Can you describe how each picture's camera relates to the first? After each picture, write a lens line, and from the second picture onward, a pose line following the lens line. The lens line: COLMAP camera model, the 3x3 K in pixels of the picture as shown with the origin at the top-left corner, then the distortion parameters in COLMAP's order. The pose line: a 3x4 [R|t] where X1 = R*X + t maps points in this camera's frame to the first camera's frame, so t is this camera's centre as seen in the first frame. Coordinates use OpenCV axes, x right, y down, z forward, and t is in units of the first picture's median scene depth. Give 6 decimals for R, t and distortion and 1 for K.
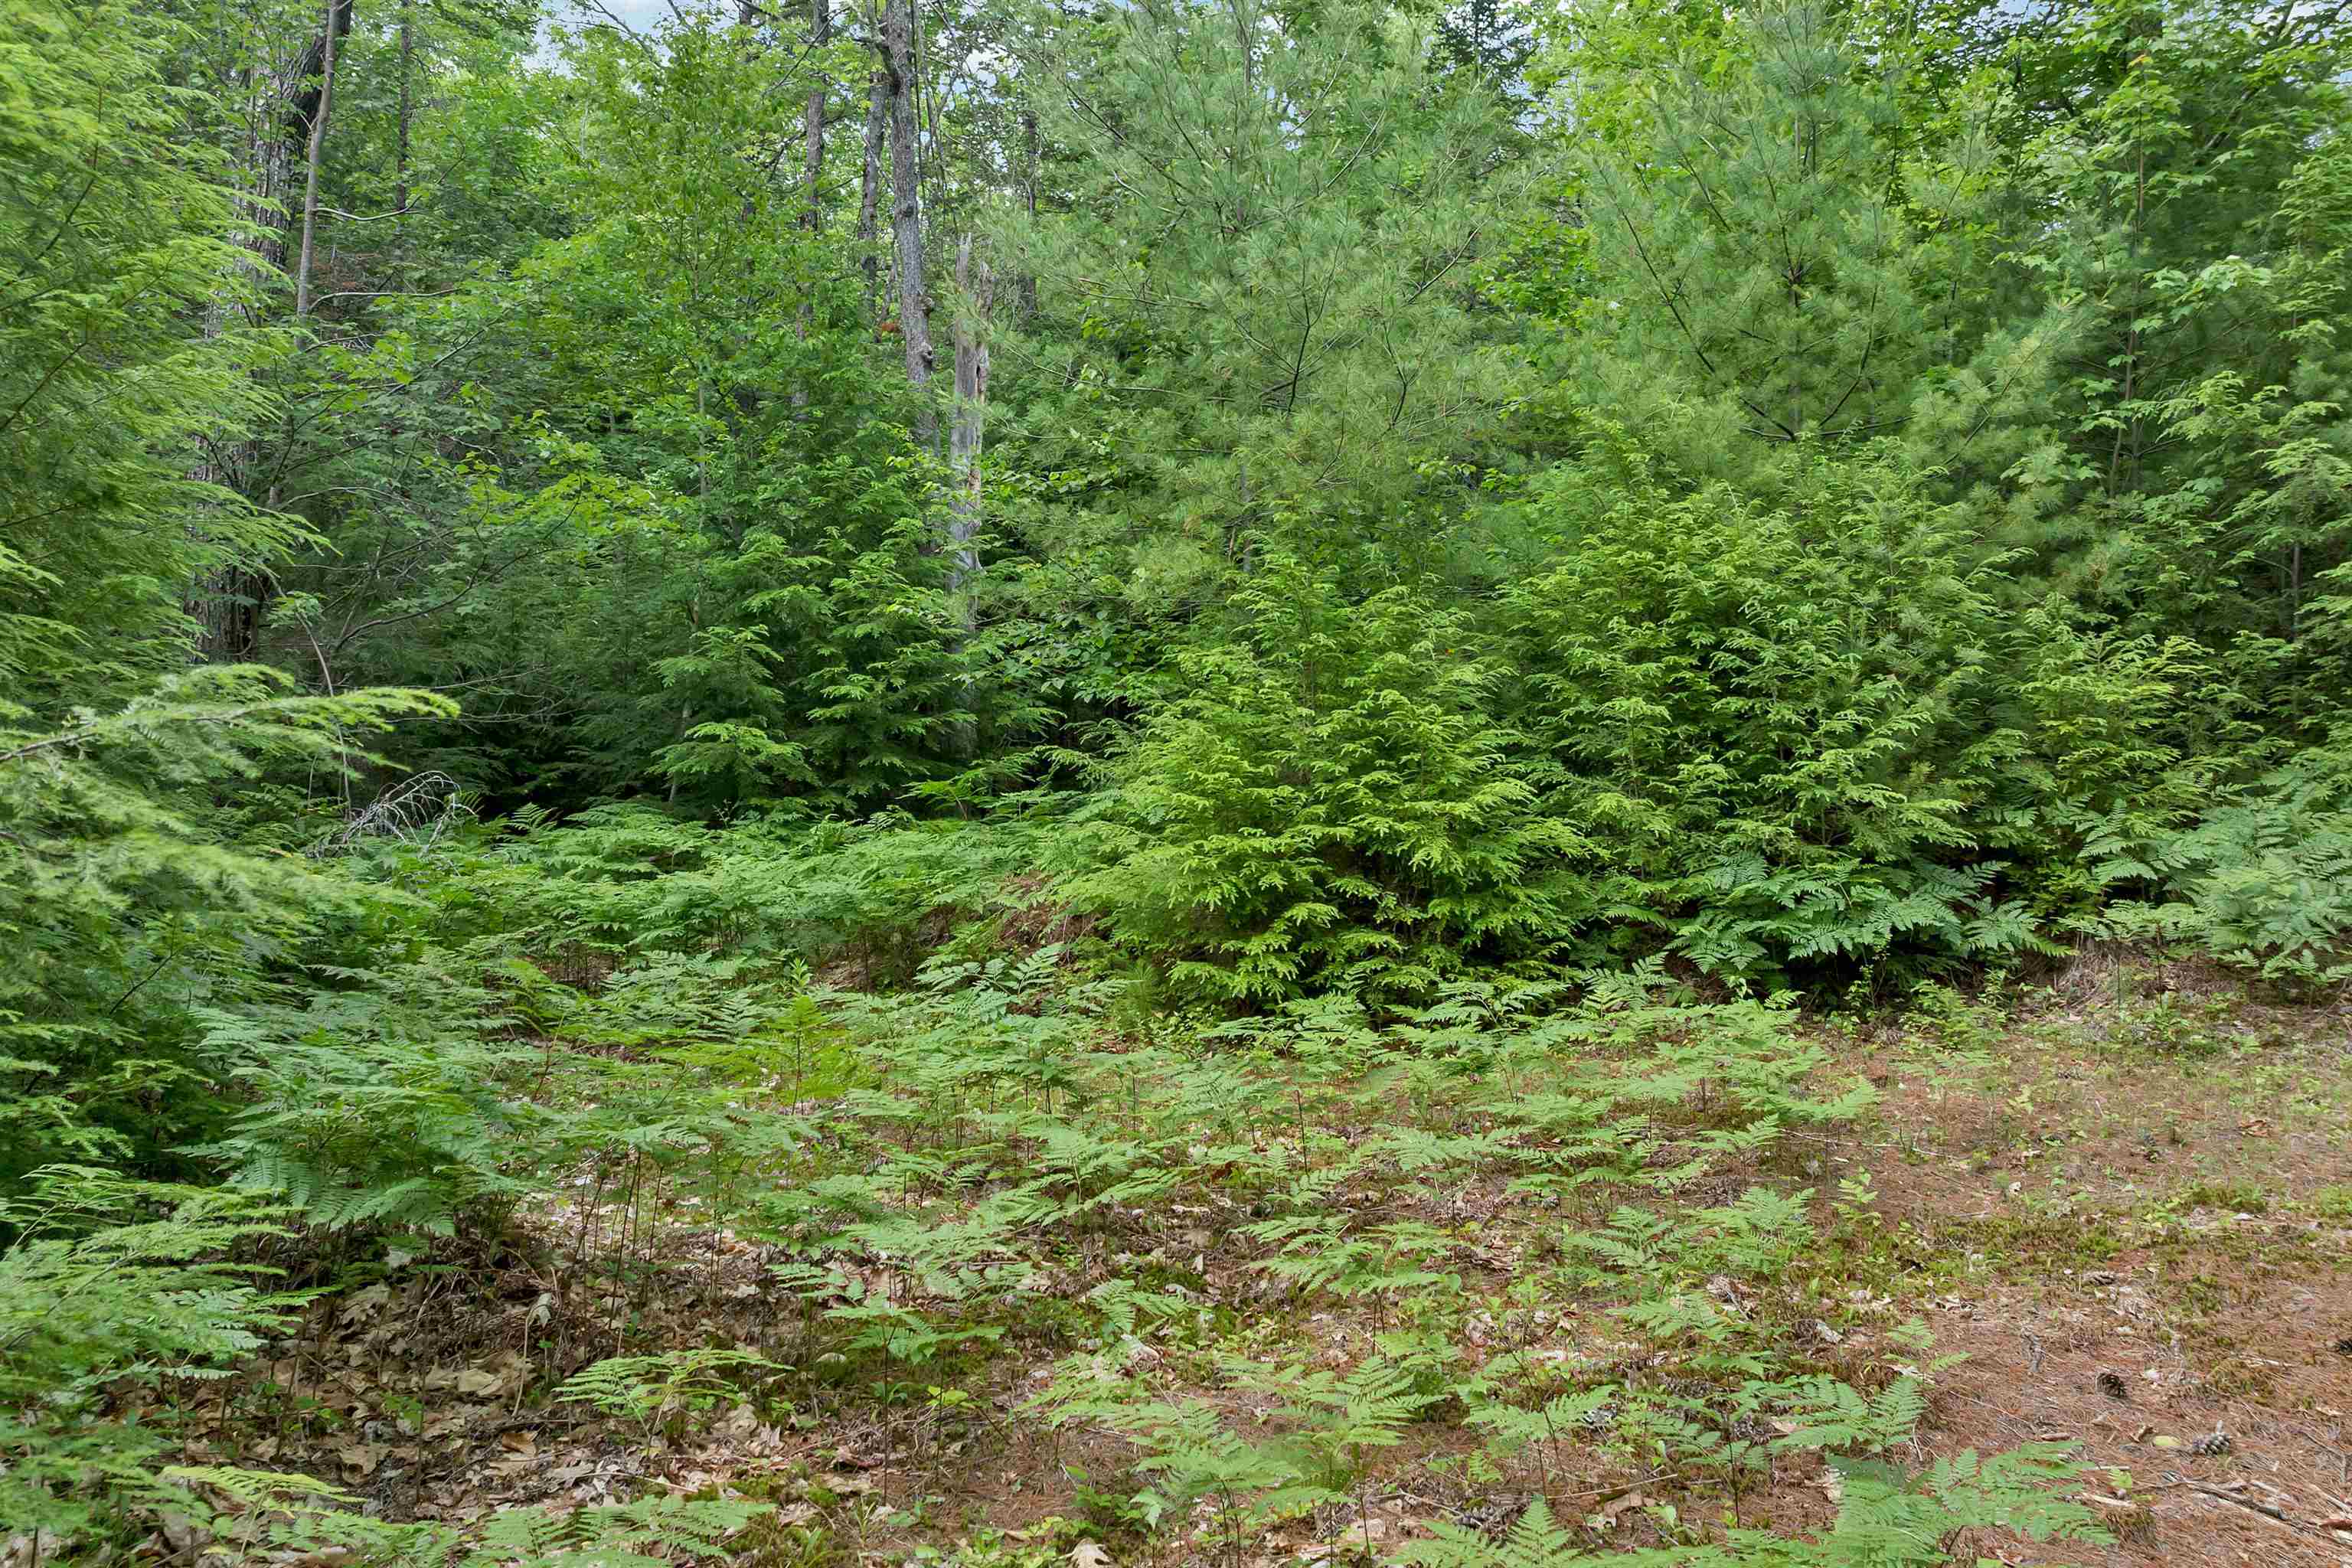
lens RADIAL K [[1724.0, 0, 1168.1], [0, 1724.0, 781.1], [0, 0, 1]] dist [-0.026649, -0.003659]
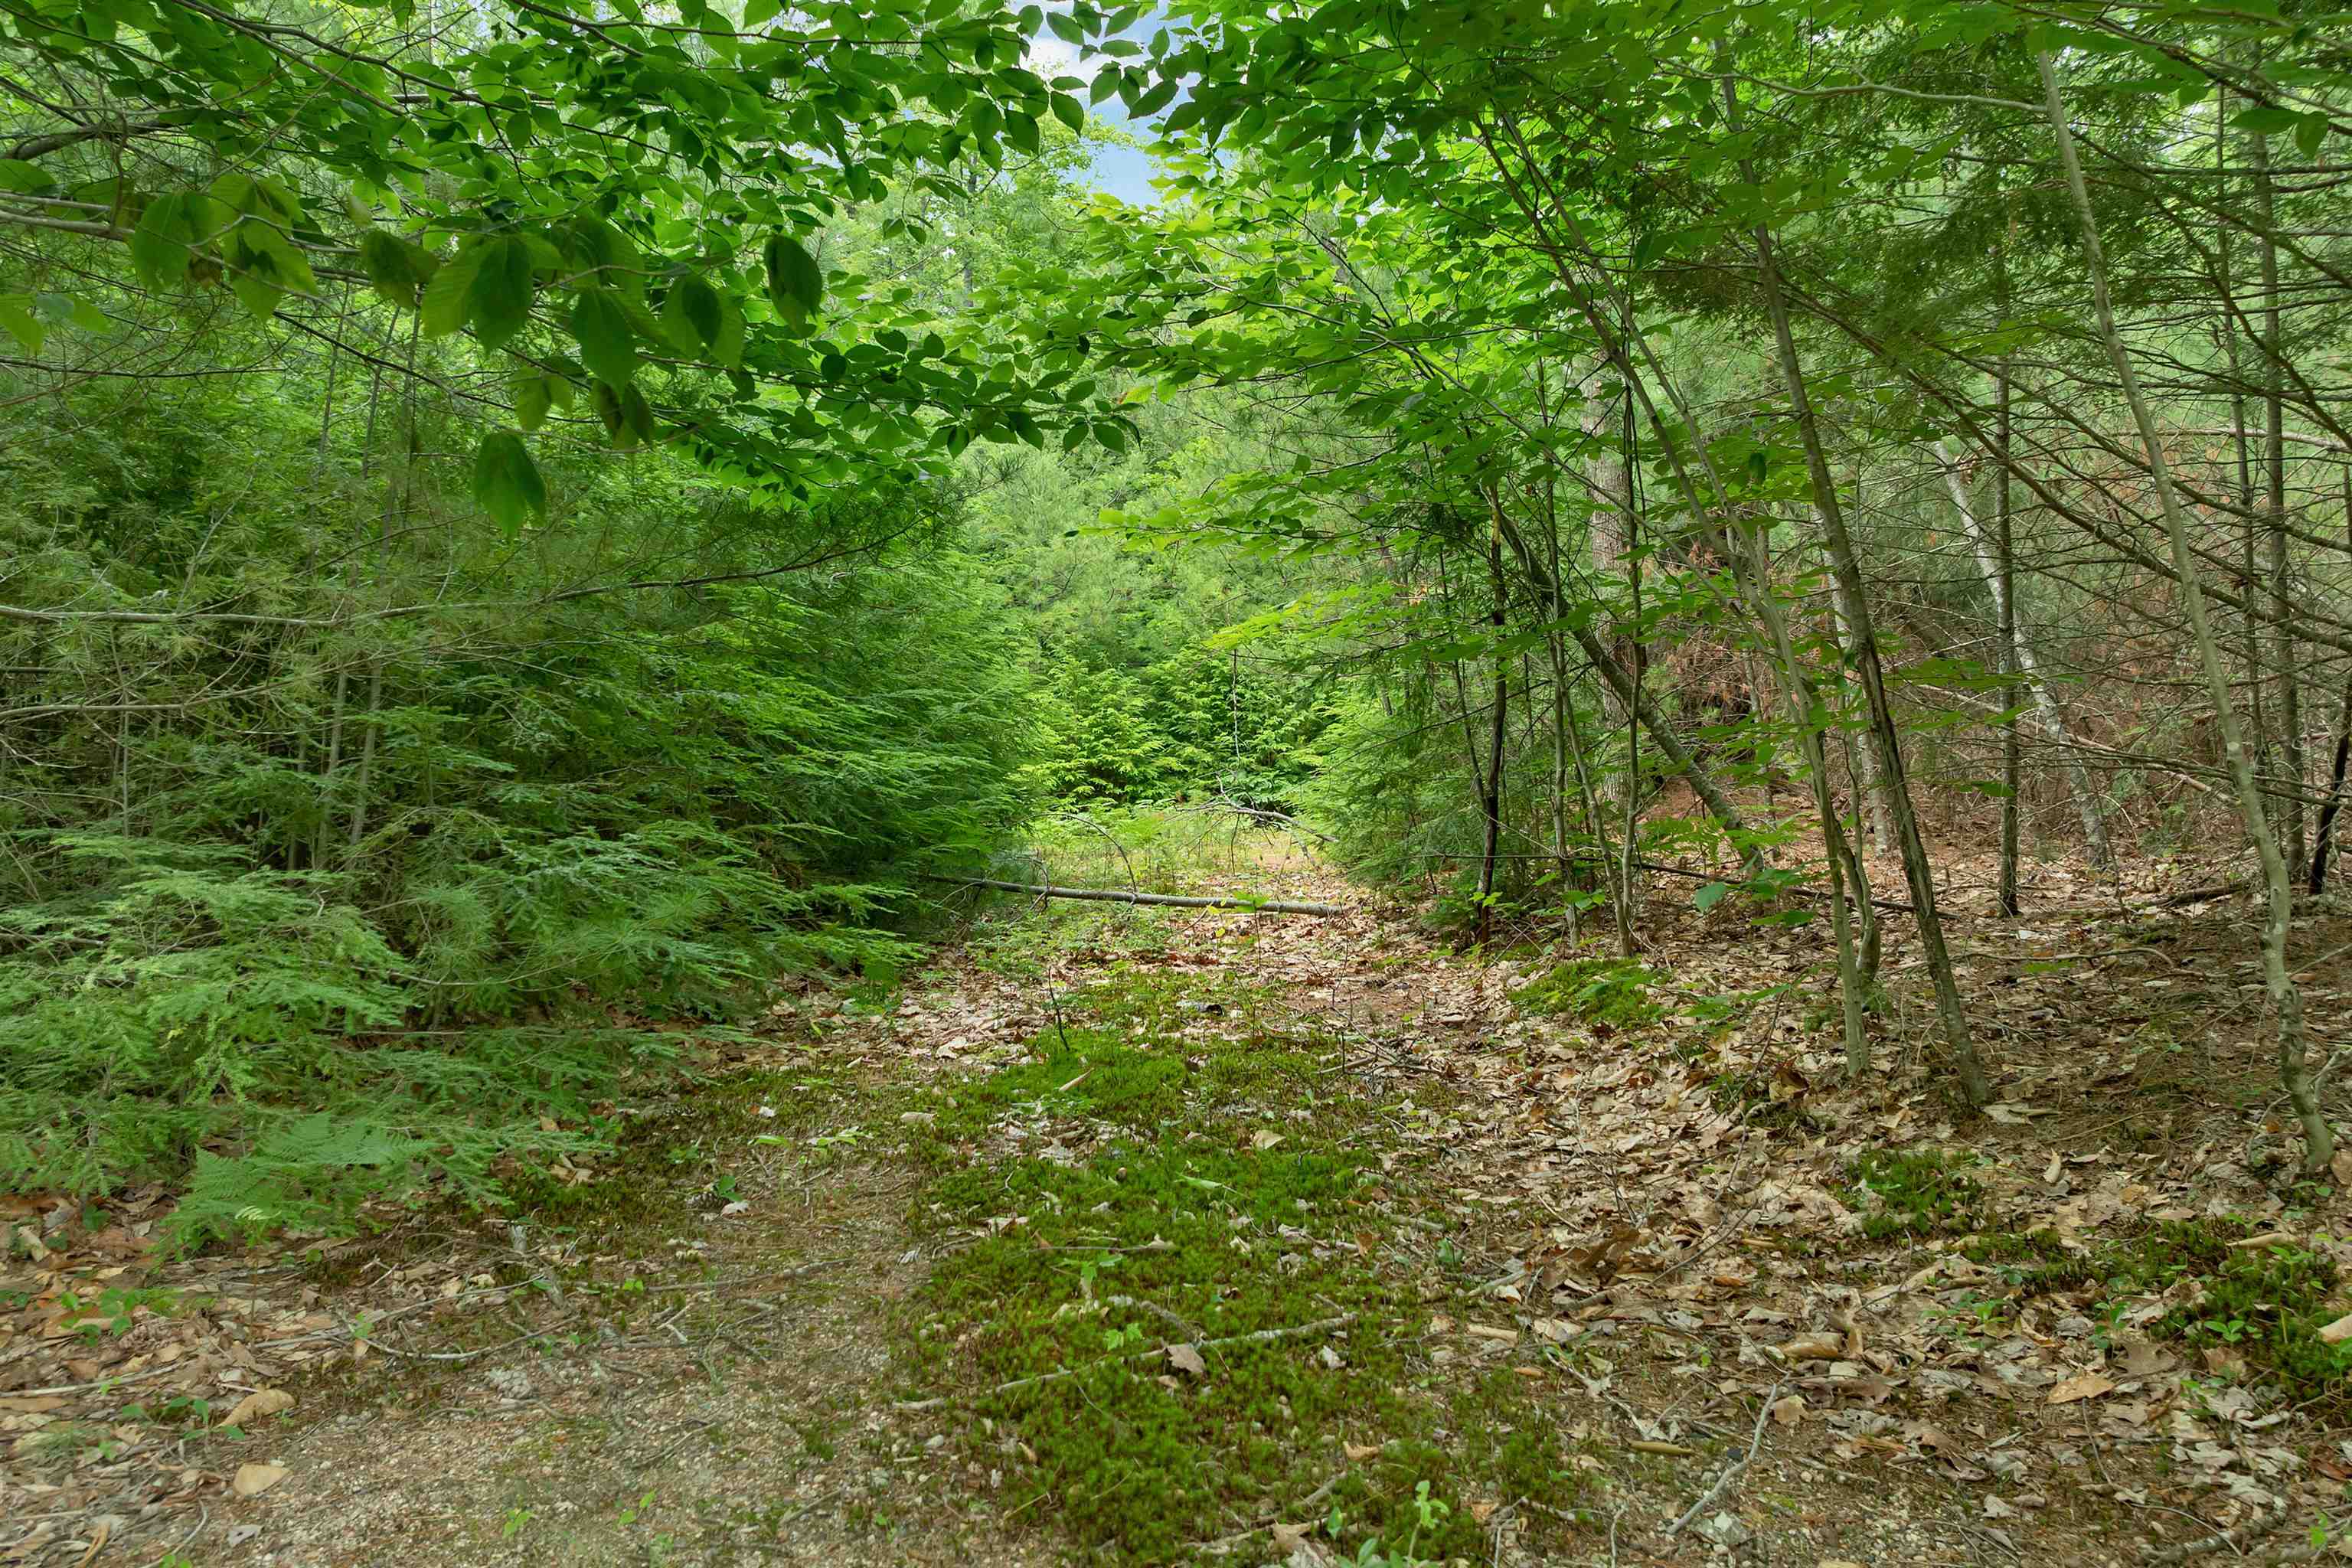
lens RADIAL K [[1724.0, 0, 1175.8], [0, 1724.0, 781.5], [0, 0, 1]] dist [-0.026649, -0.003659]
pose [[0.974111, -0.004993, 0.226017, -0.373000], [0.004253, 0.999984, 0.003763, 0.050647], [-0.226032, -0.002705, 0.974116, -1.615961]]
